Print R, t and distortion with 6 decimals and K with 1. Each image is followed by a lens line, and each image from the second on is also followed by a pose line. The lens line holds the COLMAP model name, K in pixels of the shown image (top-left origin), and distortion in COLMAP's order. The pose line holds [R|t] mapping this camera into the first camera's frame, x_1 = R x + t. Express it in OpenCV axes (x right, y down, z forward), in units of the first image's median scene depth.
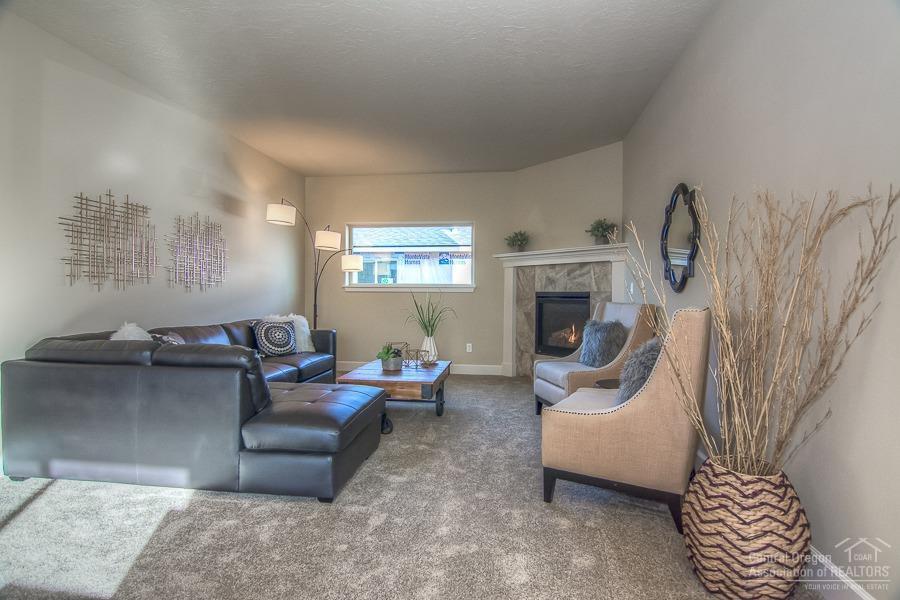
lens RADIAL K [[473.7, 0, 453.9], [0, 473.7, 300.1], [0, 0, 1]] dist [-0.008202, -0.010329]
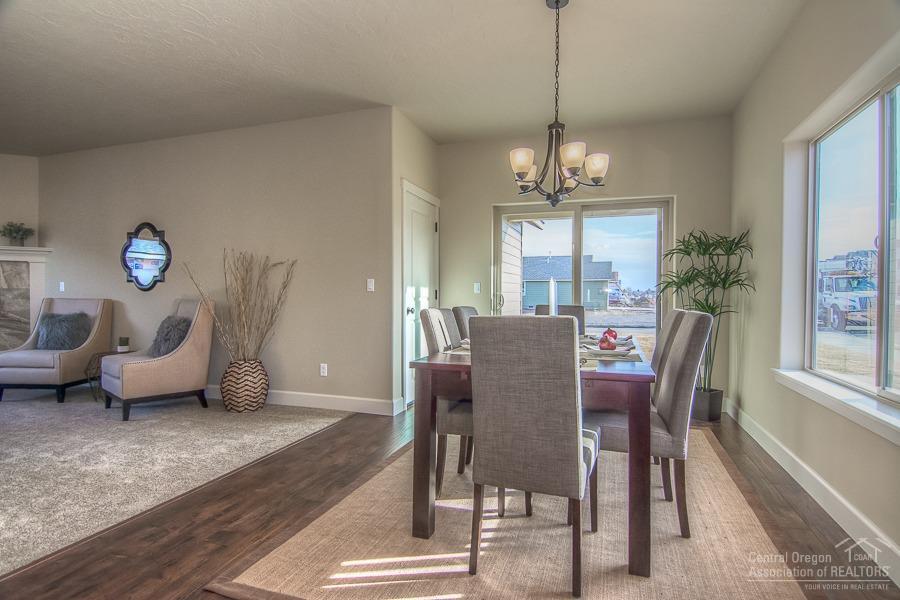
lens RADIAL K [[473.7, 0, 453.5], [0, 473.7, 302.1], [0, 0, 1]] dist [-0.008202, -0.010329]
pose [[0.186522, -0.023011, 0.982181, -0.518163], [0.006319, 0.999733, 0.022222, -0.004318], [-0.982430, 0.002062, 0.186618, -0.180083]]
